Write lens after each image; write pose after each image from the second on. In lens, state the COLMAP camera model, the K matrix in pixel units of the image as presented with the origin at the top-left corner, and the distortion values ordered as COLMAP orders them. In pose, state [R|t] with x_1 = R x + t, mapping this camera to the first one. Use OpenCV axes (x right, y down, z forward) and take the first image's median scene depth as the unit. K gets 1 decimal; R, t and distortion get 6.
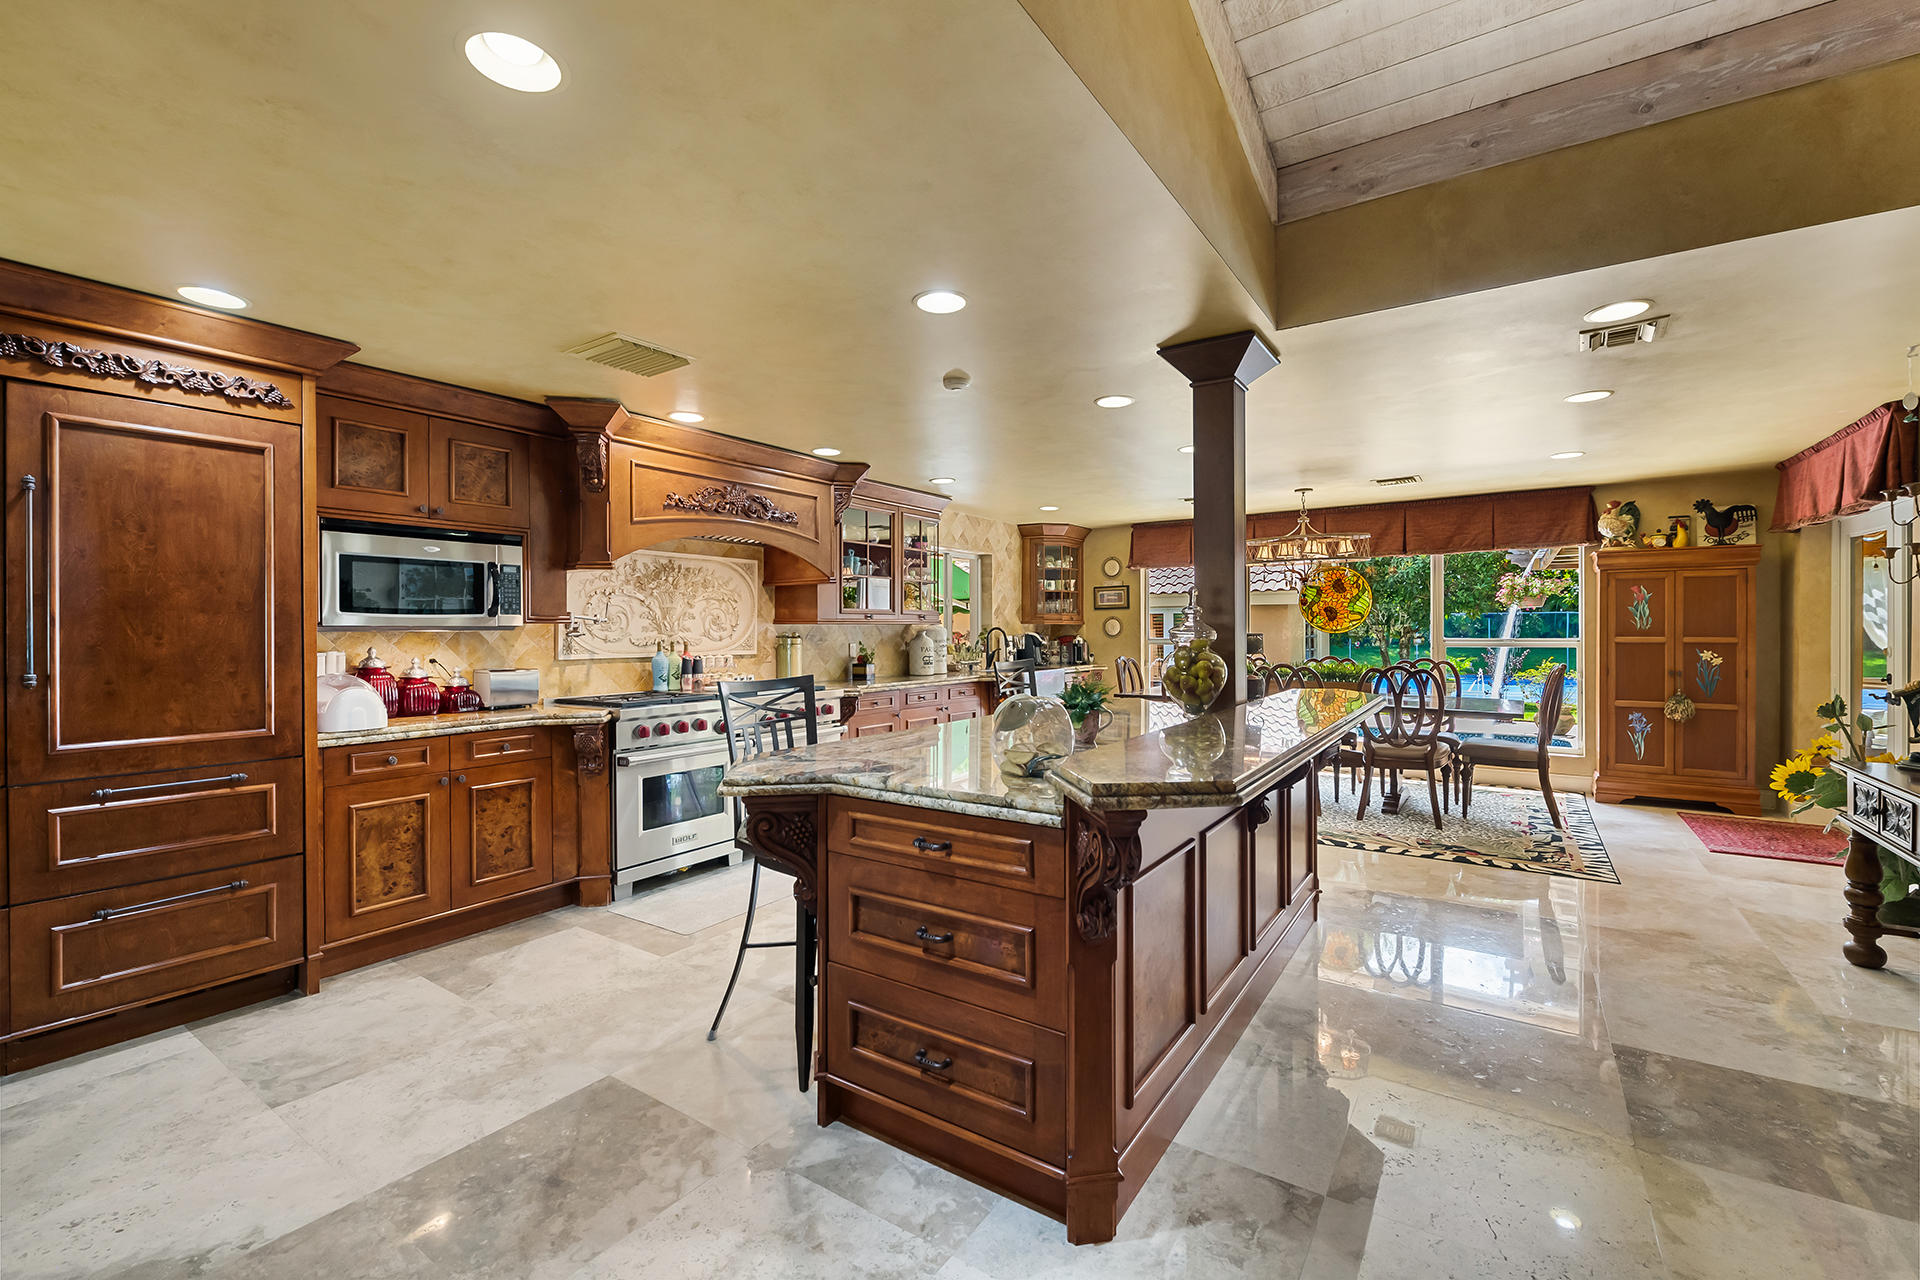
lens RADIAL K [[801.8, 0, 971.3], [0, 801.8, 631.5], [0, 0, 1]] dist [0.009596, -0.005943]
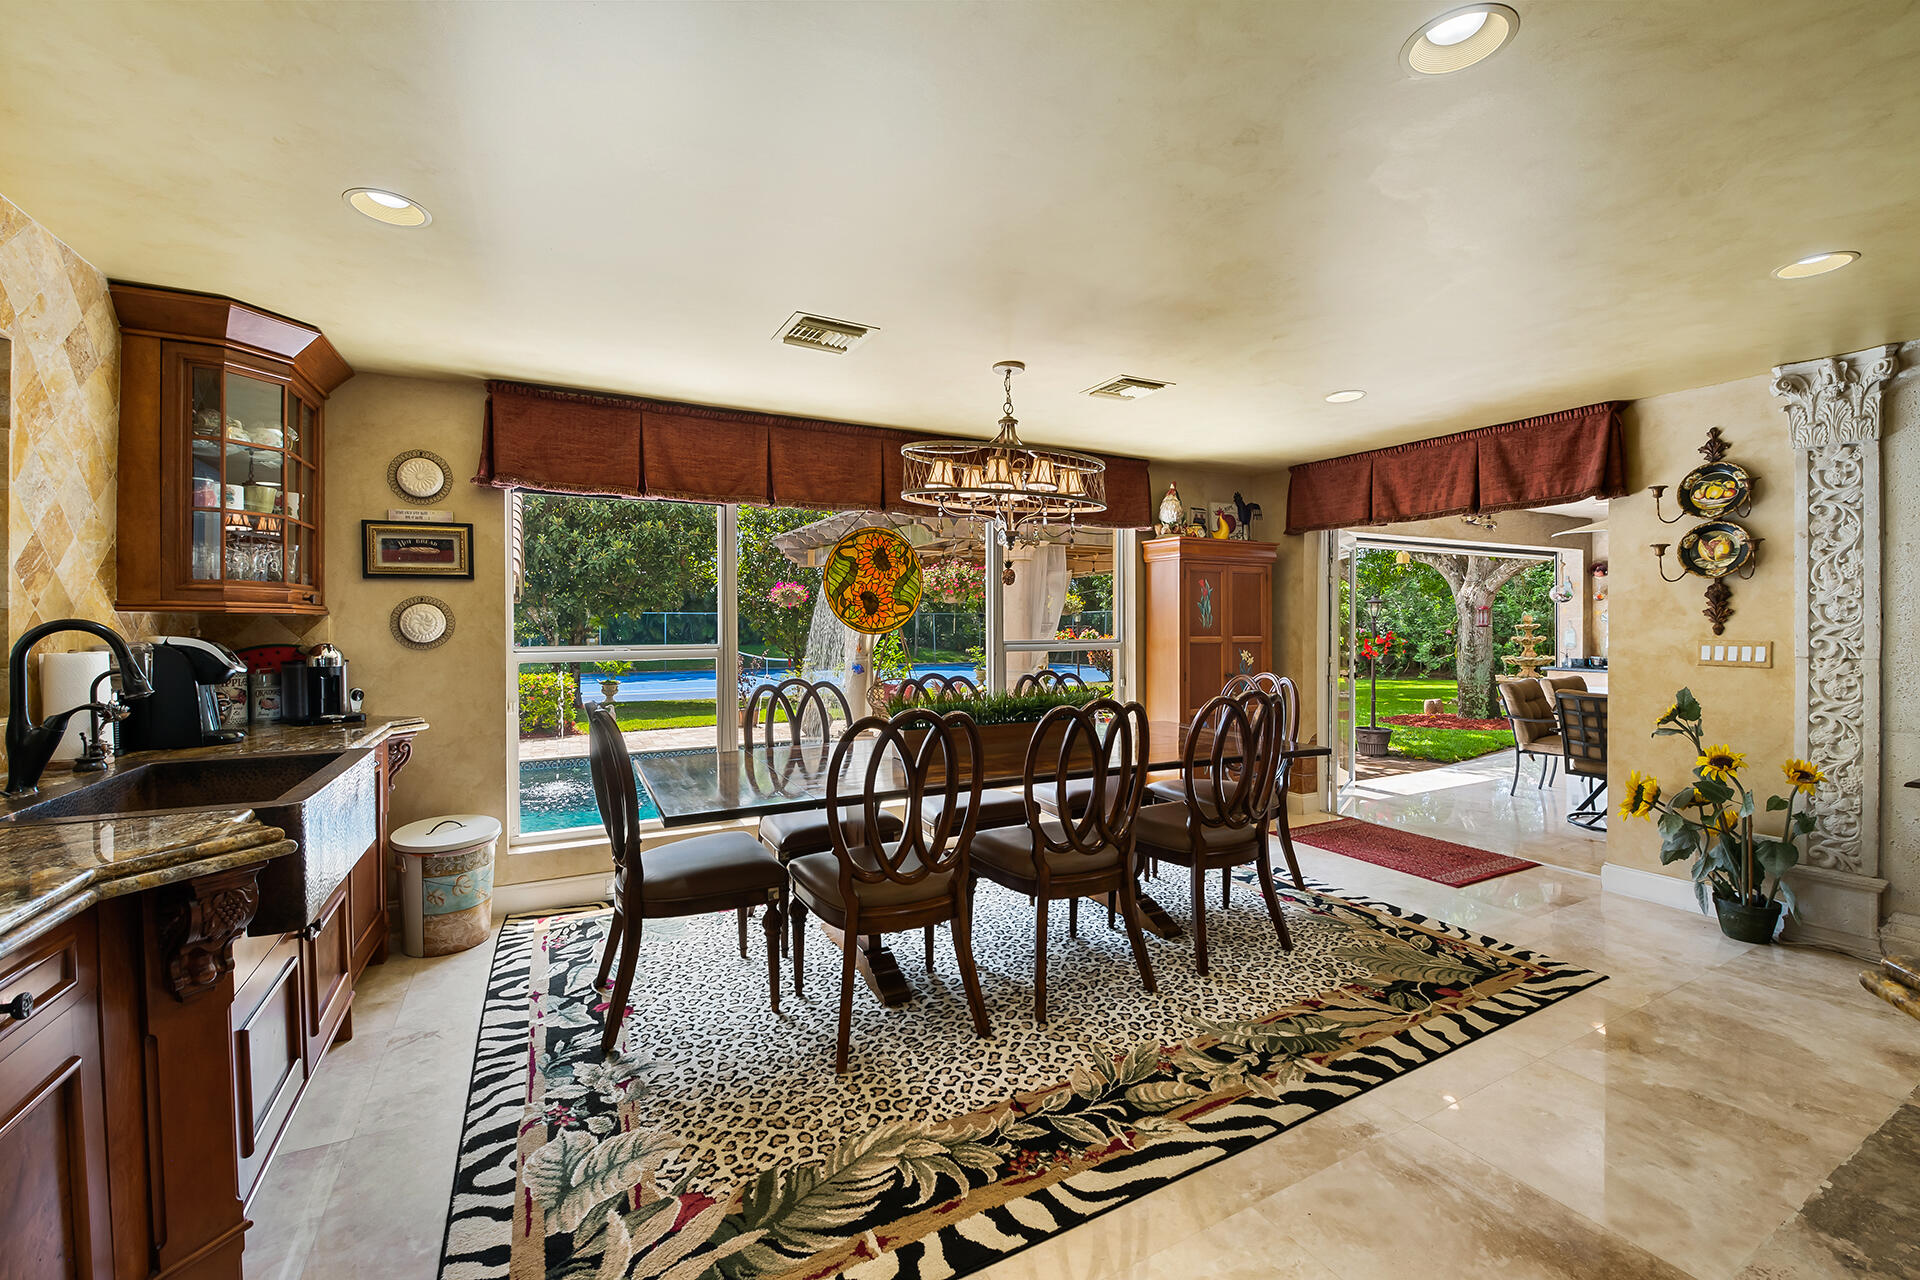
lens RADIAL K [[781.6, 0, 966.1], [0, 781.6, 627.4], [0, 0, 1]] dist [-0.007780, -0.004869]
pose [[0.471866, 0.000715, 0.881670, -0.066111], [0.003508, 0.999990, -0.002689, -0.002200], [-0.881663, 0.004362, 0.471859, 0.909290]]
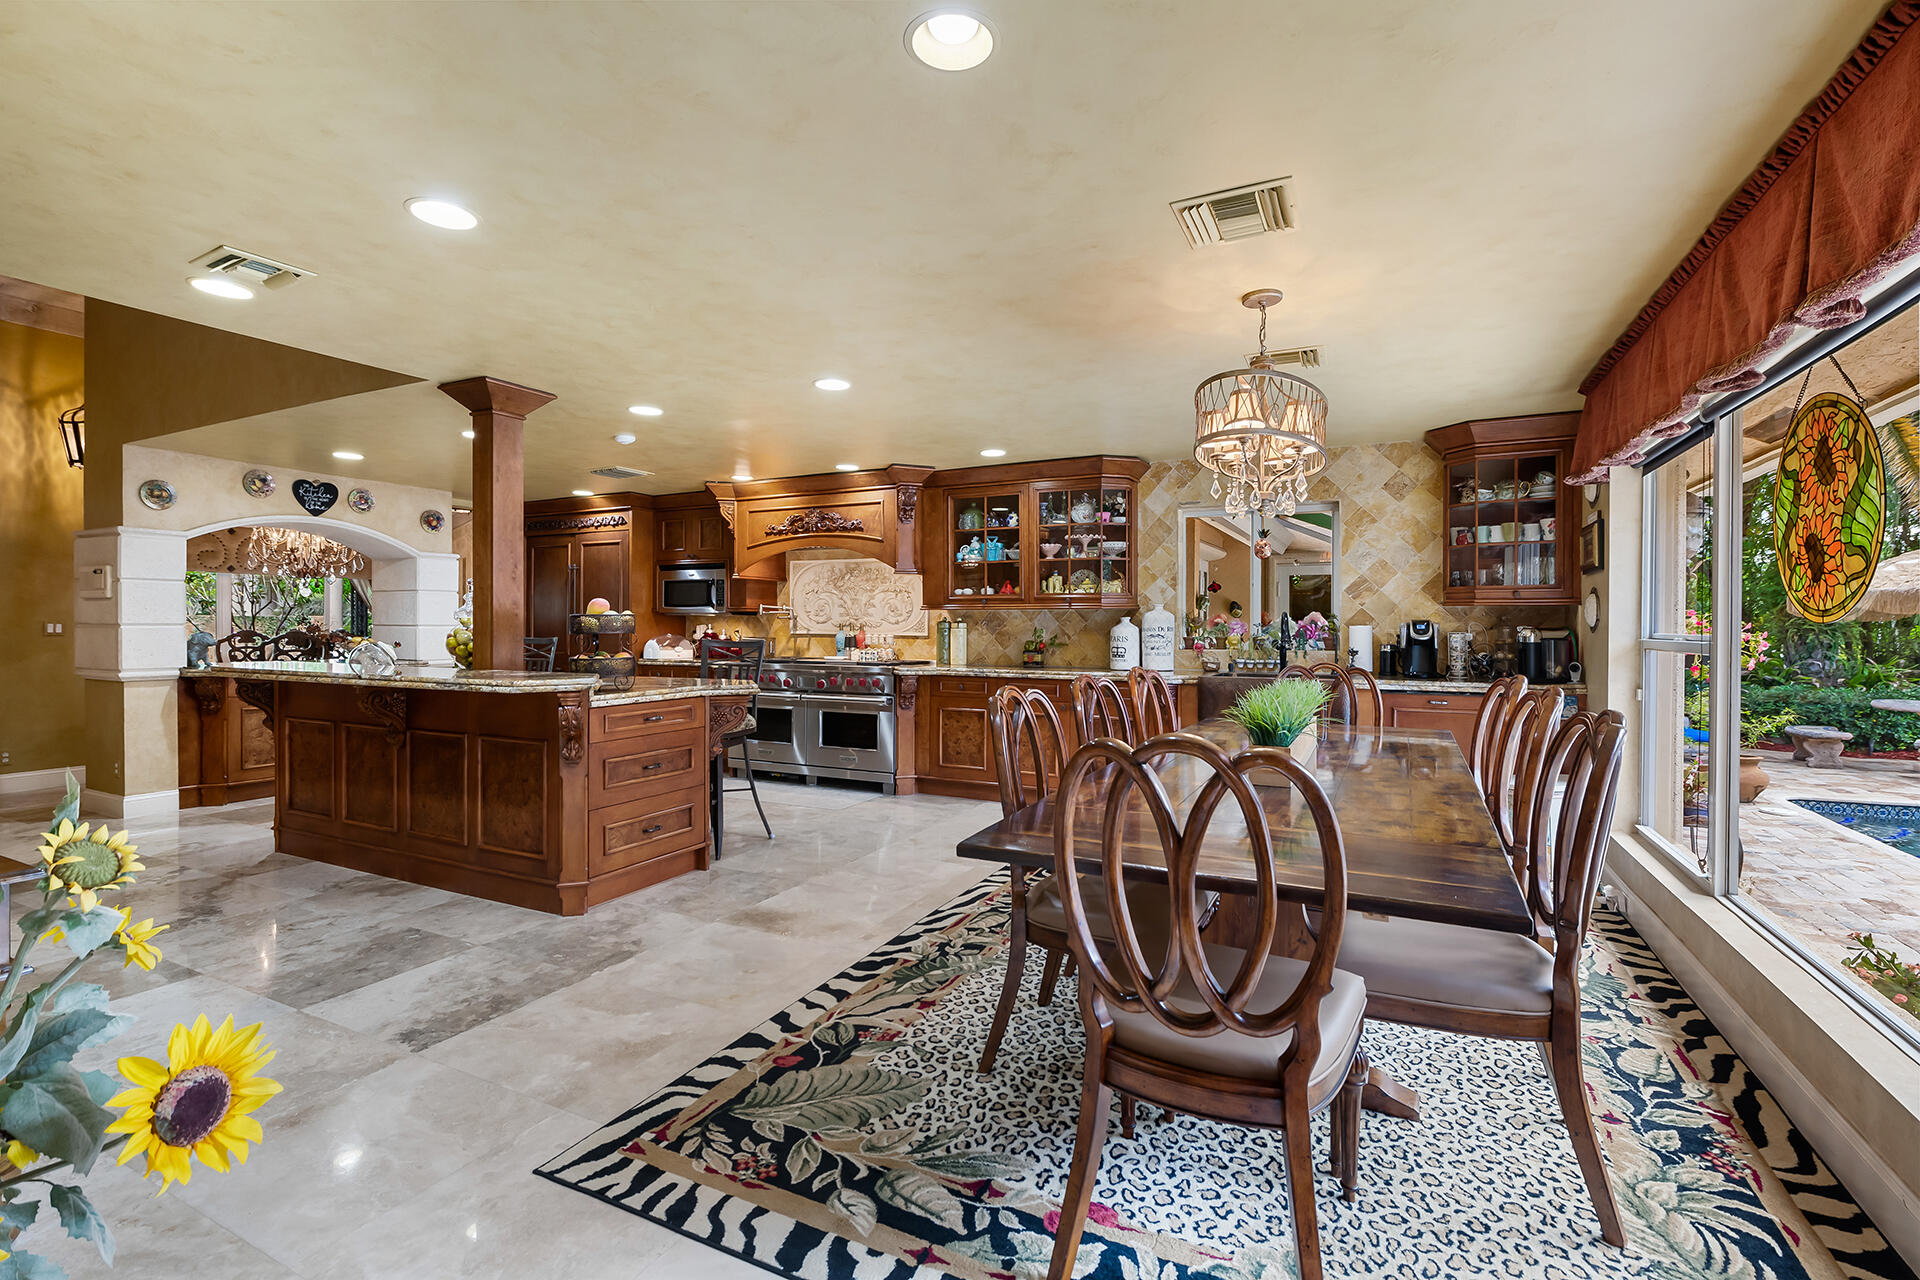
lens RADIAL K [[855.0, 0, 960.0], [0, 855.0, 640.0], [0, 0, 1]] dist [-0.000422, -0.000057]
pose [[0.123429, 0.024018, -0.992063, 1.001349], [-0.007089, 0.999703, 0.023321, 0.004379], [0.992328, 0.004155, 0.123563, 0.904928]]
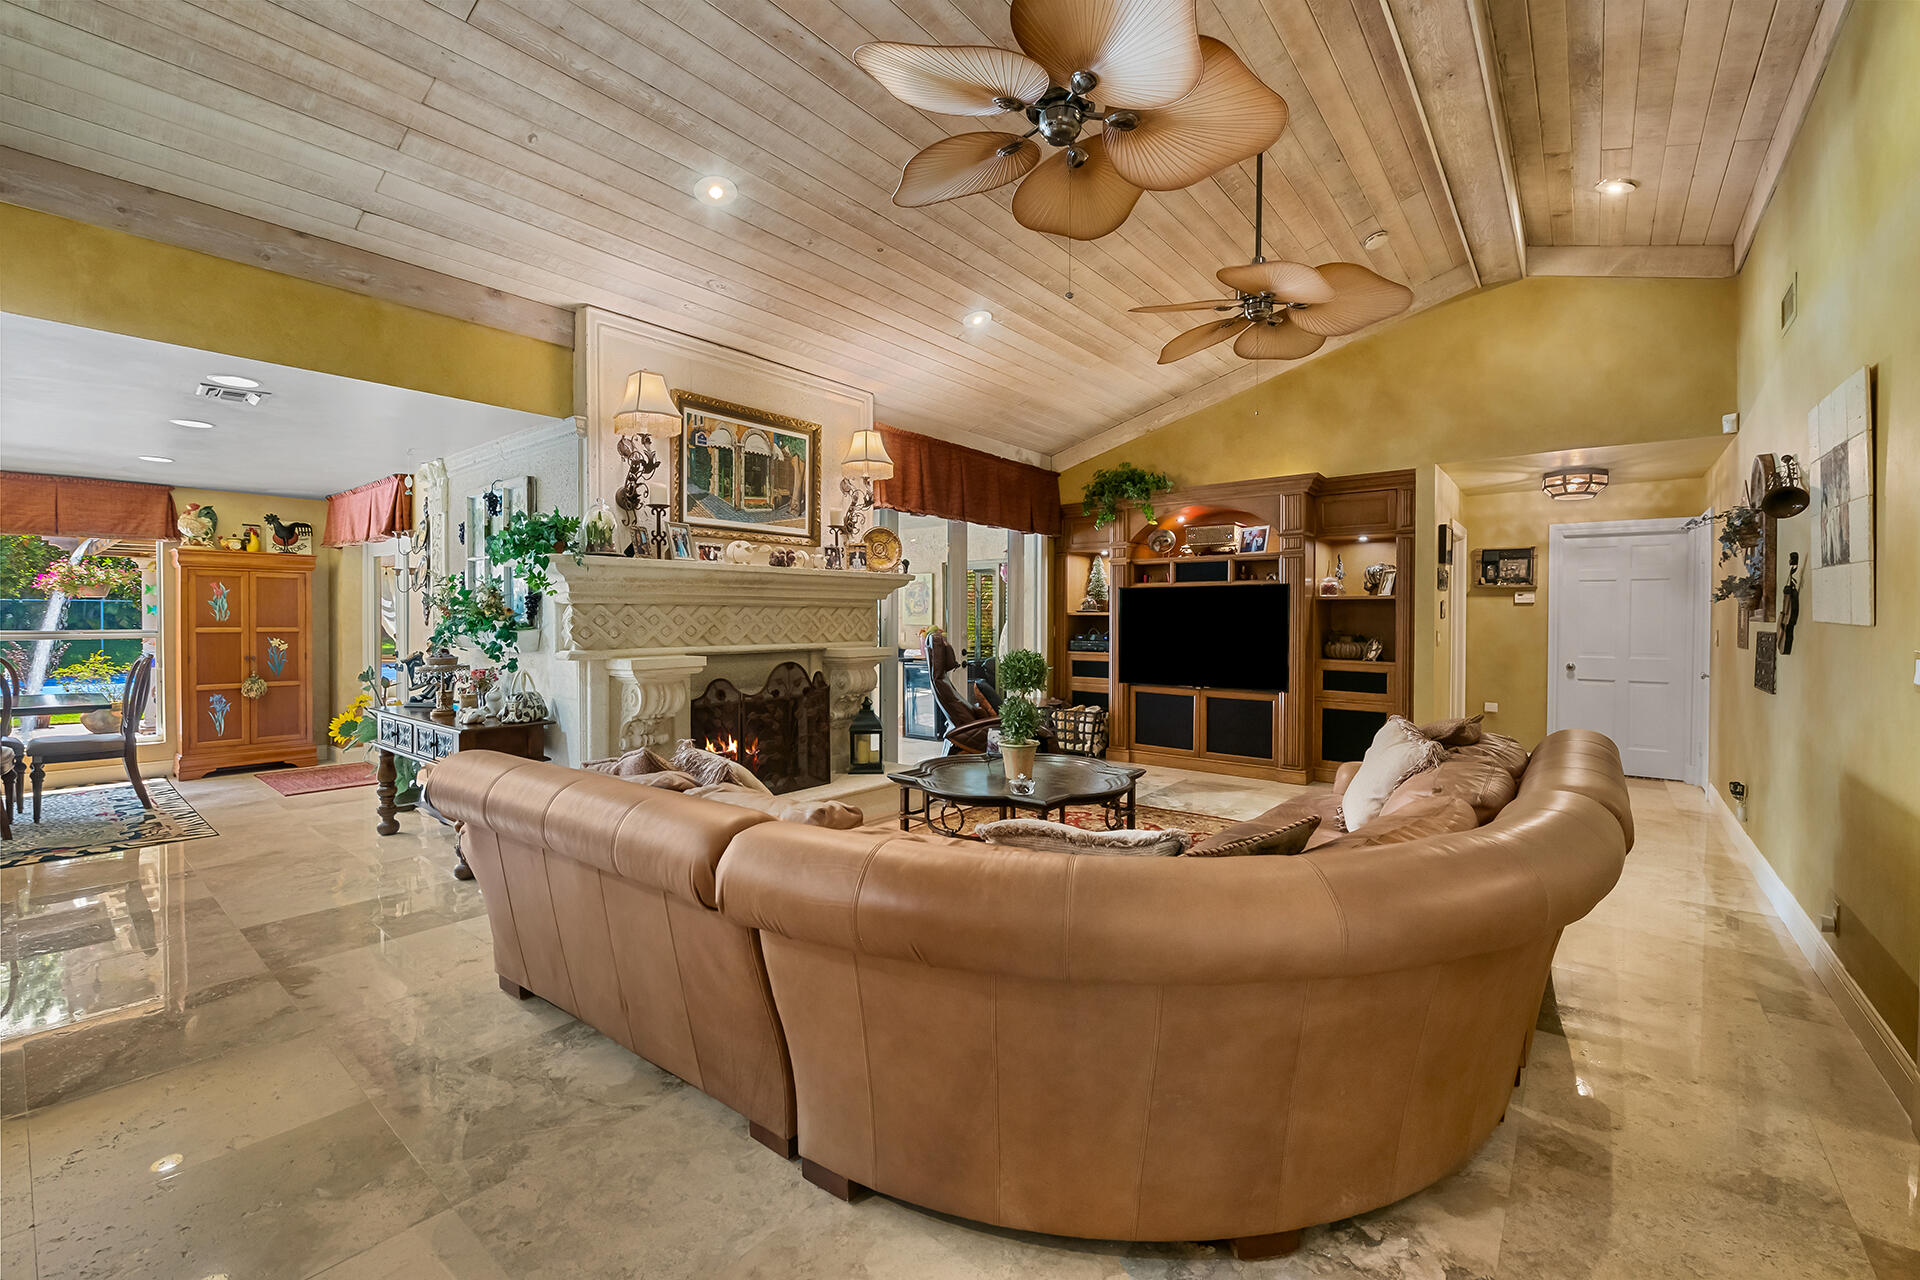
lens RADIAL K [[781.6, 0, 966.1], [0, 781.6, 627.4], [0, 0, 1]] dist [-0.007780, -0.004869]
pose [[0.082434, -0.007825, 0.996566, -0.182320], [0.001026, 0.999969, 0.007767, -0.001184], [-0.996596, 0.000382, 0.082439, -0.150828]]
